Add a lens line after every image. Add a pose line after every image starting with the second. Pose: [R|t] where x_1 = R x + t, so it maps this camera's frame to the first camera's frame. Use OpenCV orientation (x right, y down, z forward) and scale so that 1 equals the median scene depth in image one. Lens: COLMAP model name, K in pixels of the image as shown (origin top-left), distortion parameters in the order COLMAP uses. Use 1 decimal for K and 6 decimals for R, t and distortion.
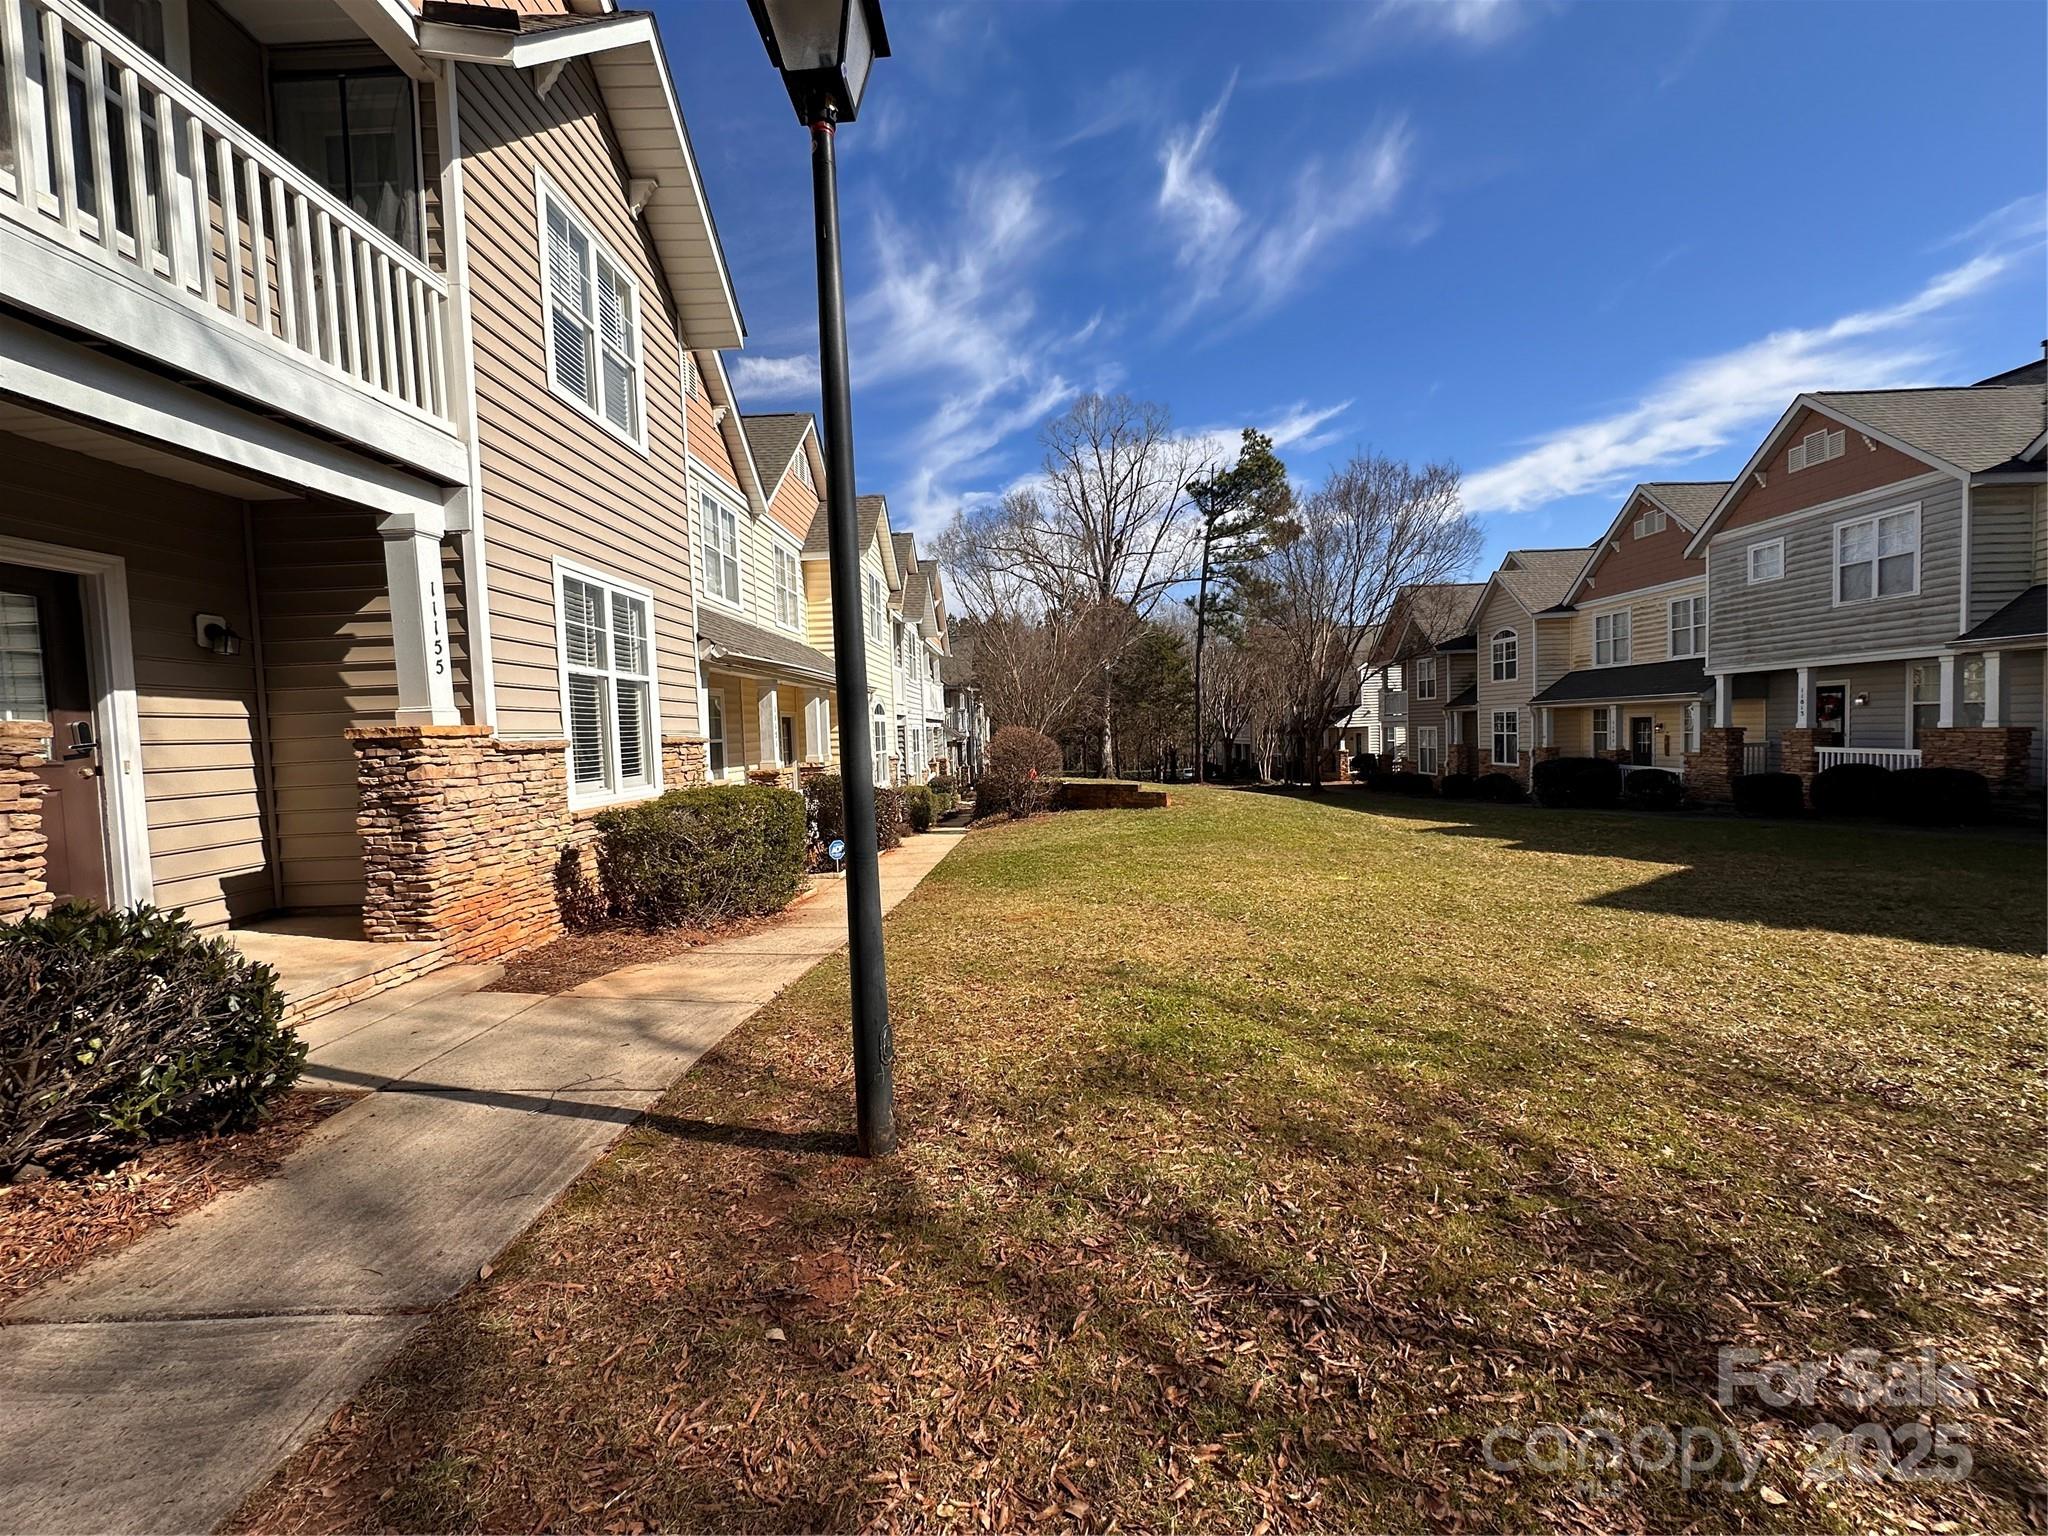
lens RADIAL K [[815.9, 0, 1026.1], [0, 815.9, 768.0], [0, 0, 1]] dist [-0.001634, 0.000443]
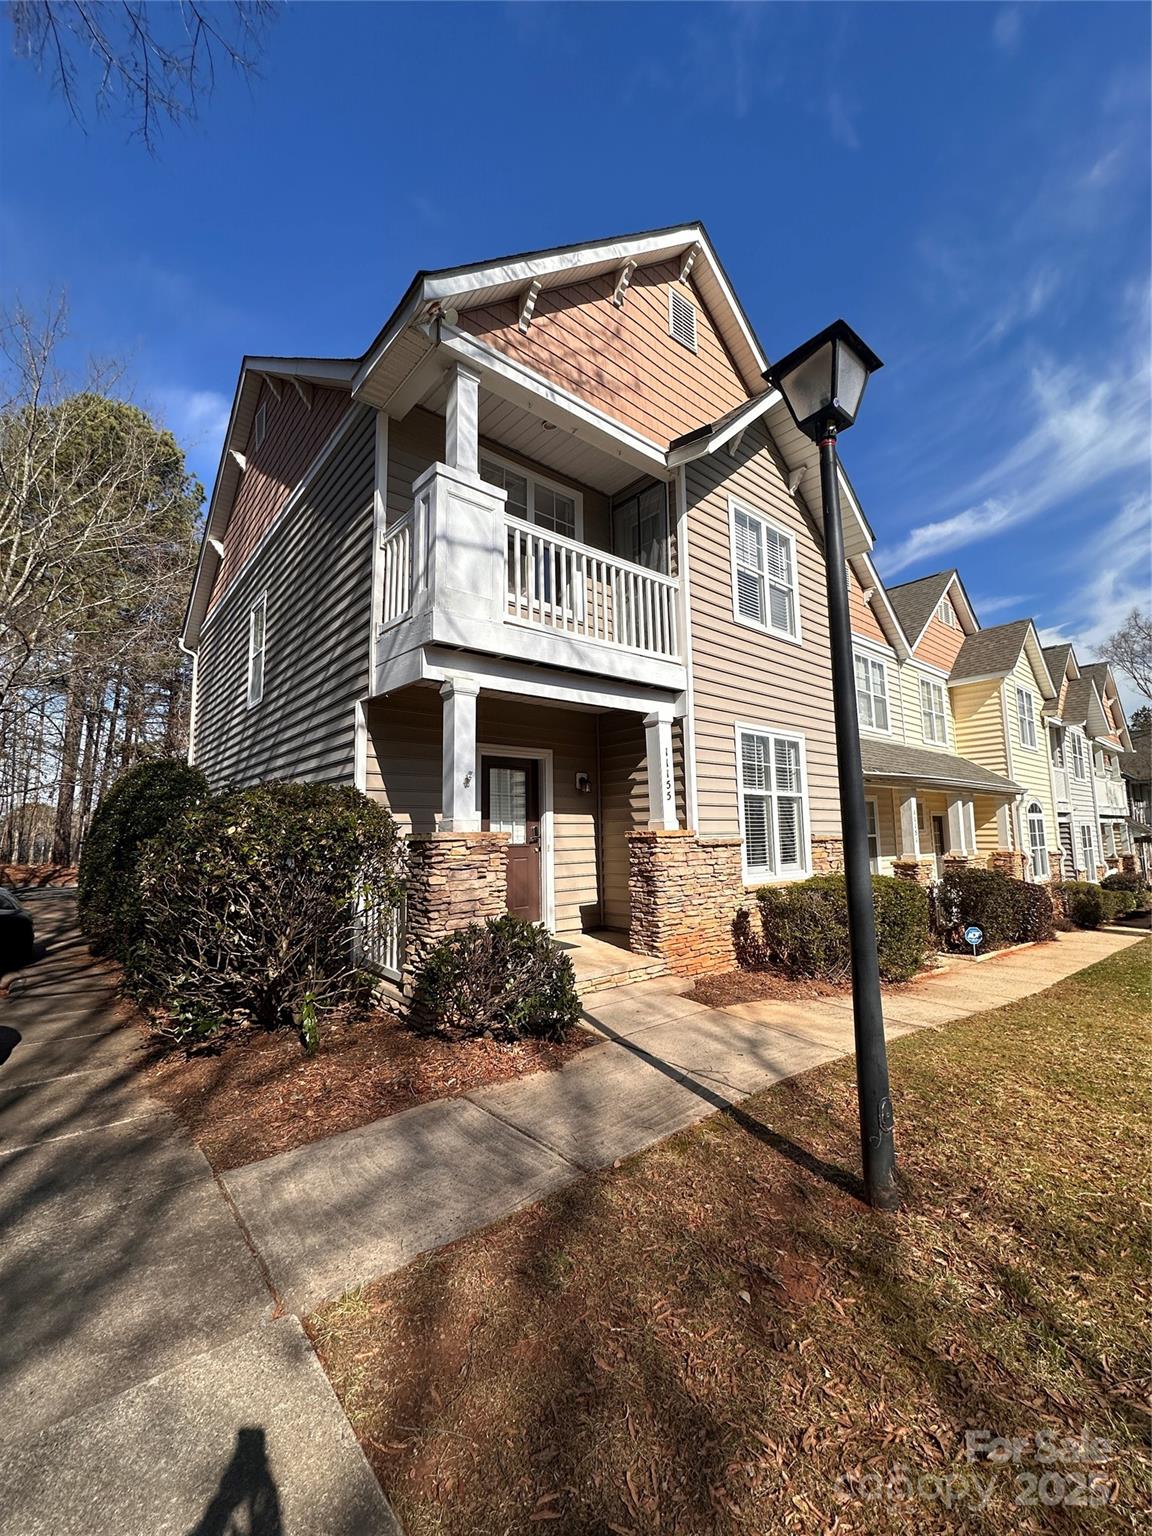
lens RADIAL K [[611.9, 0, 576.0], [0, 611.9, 768.0], [0, 0, 1]] dist [-0.001634, 0.000443]
pose [[0.659495, -0.055974, -0.749622, 0.128555], [-0.043201, 0.992753, -0.112135, -0.029336], [0.750466, 0.106337, 0.652298, -0.000829]]
